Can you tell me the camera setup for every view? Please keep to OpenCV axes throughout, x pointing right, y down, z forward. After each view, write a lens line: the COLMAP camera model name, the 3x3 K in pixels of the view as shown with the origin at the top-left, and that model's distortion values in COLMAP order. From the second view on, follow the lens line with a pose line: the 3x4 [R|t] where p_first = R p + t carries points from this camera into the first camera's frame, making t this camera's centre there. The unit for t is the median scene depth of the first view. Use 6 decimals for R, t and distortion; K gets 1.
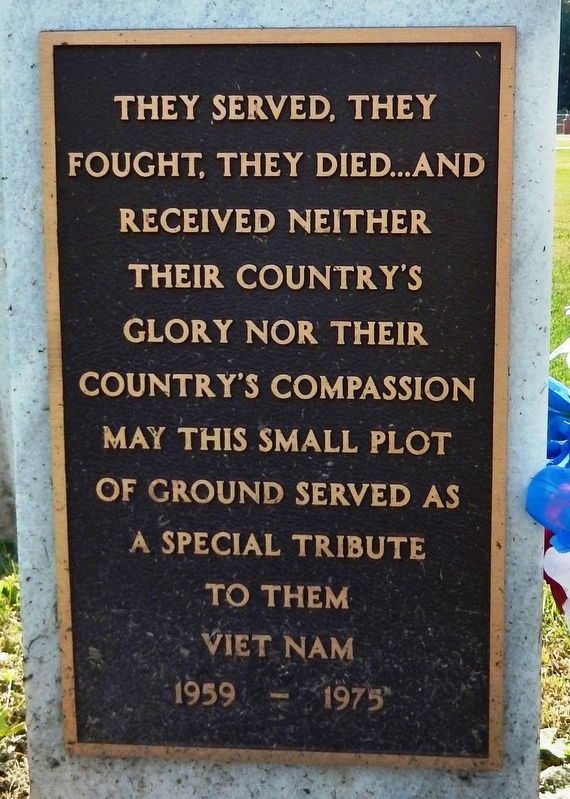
lens RADIAL K [[586.2, 0, 285.2], [0, 586.2, 401.2], [0, 0, 1]] dist [0.008377, 0.006615]
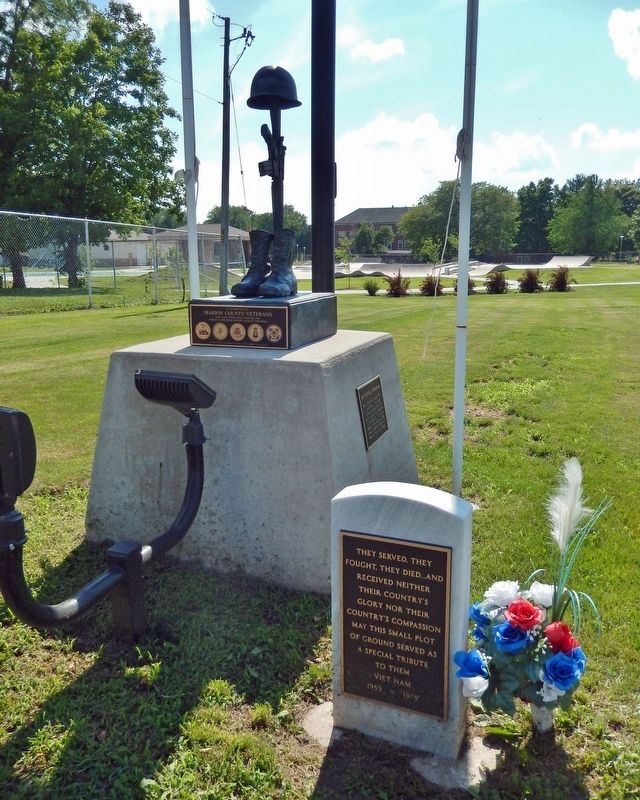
lens RADIAL K [[671.0, 0, 319.5], [0, 671.0, 398.6], [0, 0, 1]] dist [0.017050, 0.002919]
pose [[0.935348, 0.058609, -0.348841, 1.050142], [-0.016448, 0.992318, 0.122617, -2.123596], [0.353347, -0.108951, 0.929126, -3.362030]]
